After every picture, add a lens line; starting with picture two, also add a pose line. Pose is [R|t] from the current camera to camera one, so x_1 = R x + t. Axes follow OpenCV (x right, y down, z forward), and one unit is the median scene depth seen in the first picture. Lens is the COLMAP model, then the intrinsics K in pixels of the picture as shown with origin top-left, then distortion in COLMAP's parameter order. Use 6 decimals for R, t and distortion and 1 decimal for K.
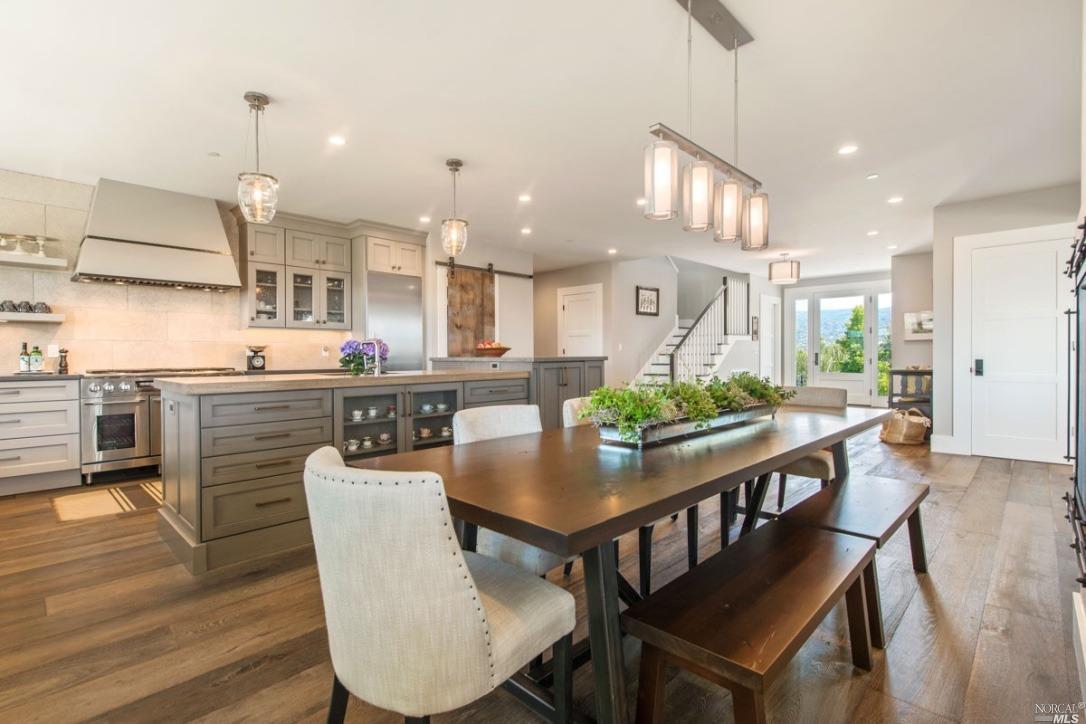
lens RADIAL K [[511.8, 0, 542.7], [0, 511.8, 355.1], [0, 0, 1]] dist [0.001641, -0.000641]
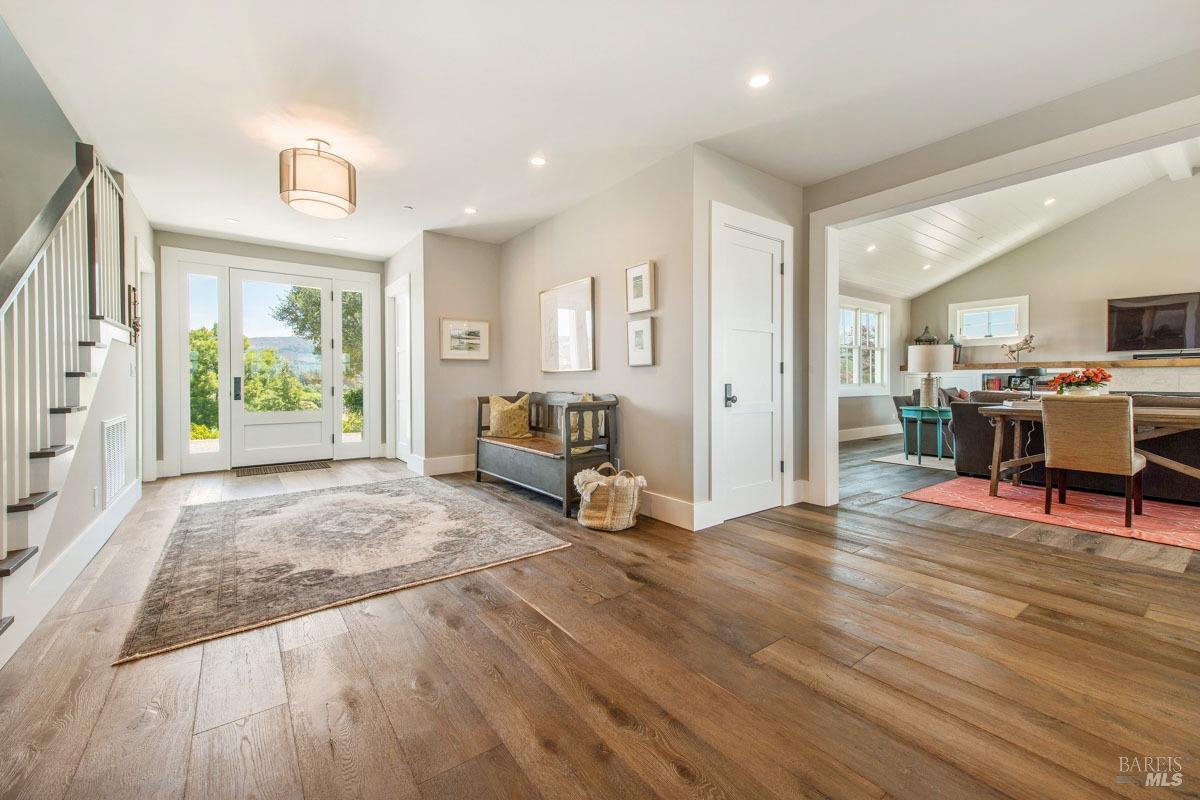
lens RADIAL K [[495.1, 0, 596.9], [0, 495.1, 393.0], [0, 0, 1]] dist [0.022555, 0.000018]
pose [[0.174762, -0.013481, 0.984518, 0.142728], [0.000034, 0.999906, 0.013685, 0.009352], [-0.984611, -0.002358, 0.174746, 1.028480]]
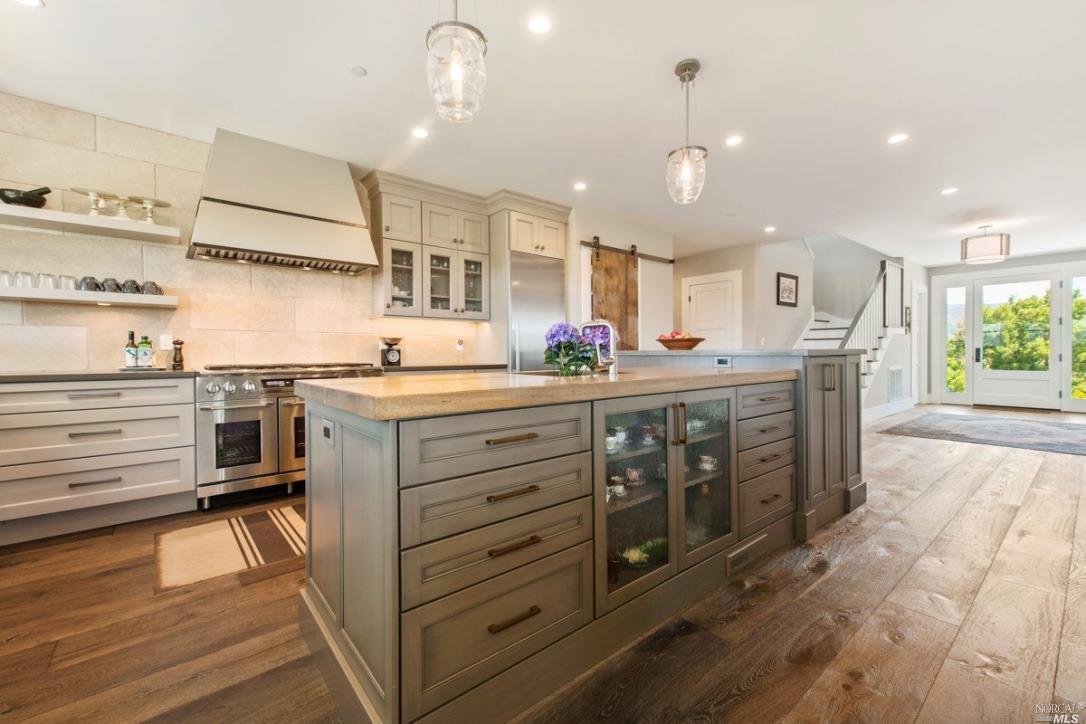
lens RADIAL K [[448.1, 0, 540.2], [0, 448.1, 355.7], [0, 0, 1]] dist [0.022555, 0.000018]
pose [[0.994118, 0.000847, -0.108301, -0.235729], [-0.000134, 0.999978, 0.006591, 0.007281], [0.108305, -0.006538, 0.994096, 0.285382]]
